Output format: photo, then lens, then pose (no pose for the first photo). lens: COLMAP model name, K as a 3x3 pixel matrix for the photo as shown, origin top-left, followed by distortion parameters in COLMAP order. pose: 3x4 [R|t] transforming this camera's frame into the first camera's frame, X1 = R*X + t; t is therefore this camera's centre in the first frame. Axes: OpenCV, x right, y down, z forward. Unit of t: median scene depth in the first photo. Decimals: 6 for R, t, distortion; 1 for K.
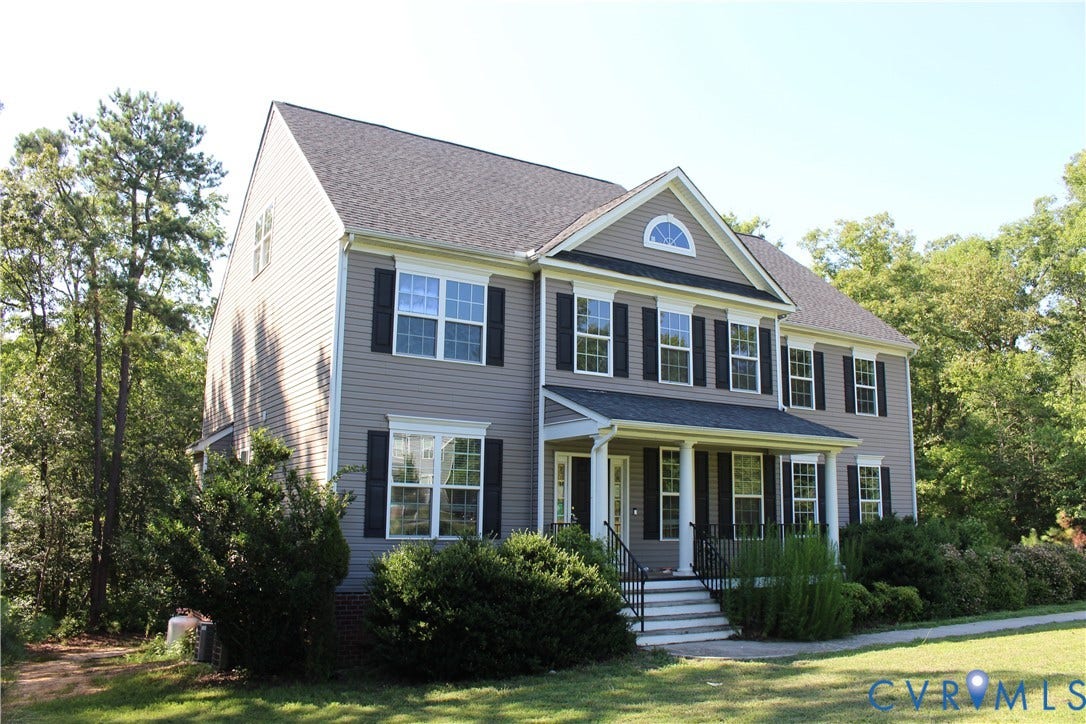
lens RADIAL K [[899.8, 0, 544.4], [0, 899.8, 367.8], [0, 0, 1]] dist [-0.071511, 0.000163]
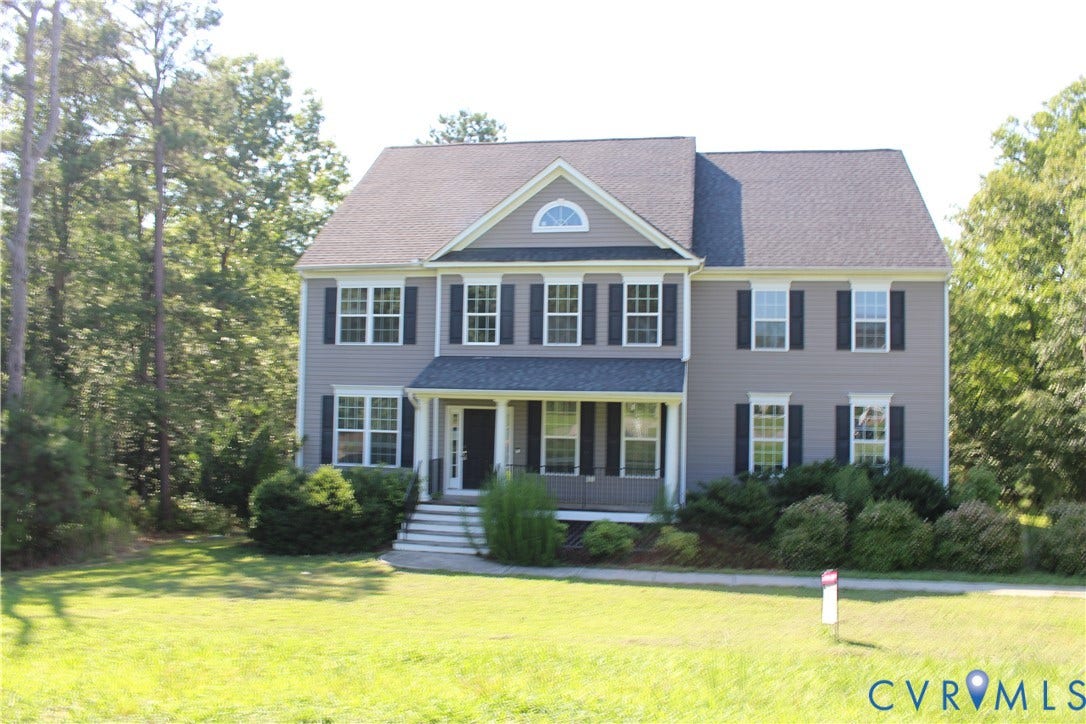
lens RADIAL K [[899.8, 0, 542.5], [0, 899.8, 359.7], [0, 0, 1]] dist [-0.071511, 0.000163]
pose [[0.734290, -0.025964, -0.678339, 0.933460], [0.106588, 0.991283, 0.077437, -0.058020], [0.670416, -0.129164, 0.730657, 0.106153]]
